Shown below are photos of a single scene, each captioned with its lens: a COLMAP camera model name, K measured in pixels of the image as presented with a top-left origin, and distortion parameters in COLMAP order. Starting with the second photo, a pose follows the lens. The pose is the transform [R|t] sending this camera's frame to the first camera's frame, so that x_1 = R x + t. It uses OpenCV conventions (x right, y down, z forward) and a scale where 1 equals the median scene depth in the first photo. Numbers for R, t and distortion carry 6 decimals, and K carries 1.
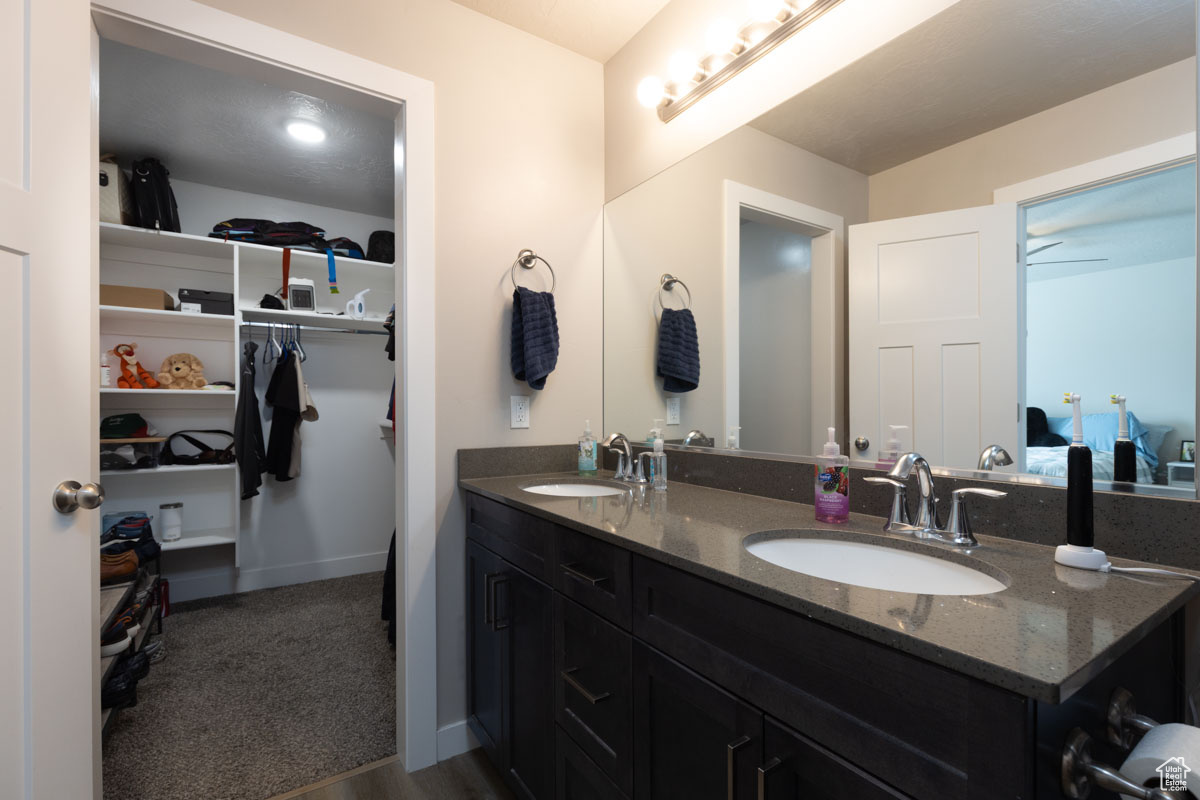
lens RADIAL K [[542.2, 0, 600.0], [0, 542.2, 400.0], [0, 0, 1]] dist [-0.001394, -0.000088]
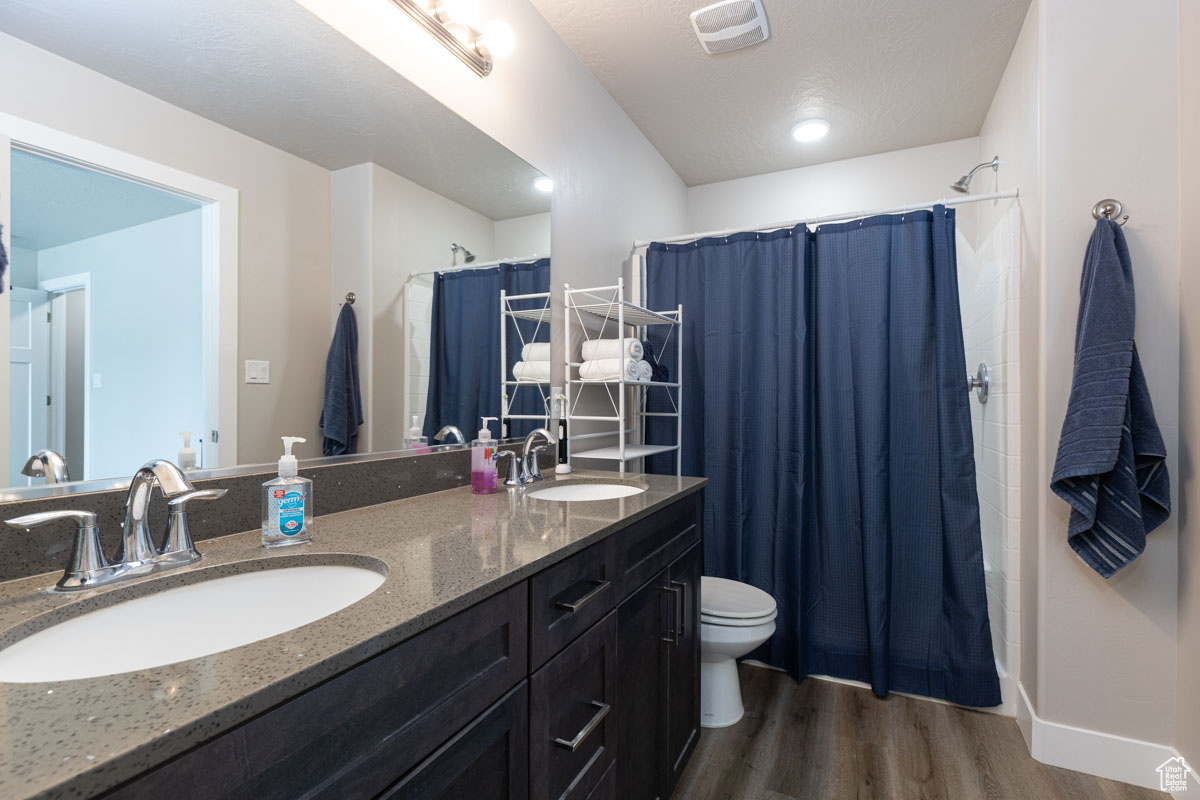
lens RADIAL K [[542.2, 0, 600.0], [0, 542.2, 400.0], [0, 0, 1]] dist [-0.001394, -0.000088]
pose [[-0.506699, 0.012515, 0.862032, -0.529152], [0.003640, 0.999917, -0.012377, 0.022726], [-0.862116, -0.003133, -0.506702, 1.019641]]
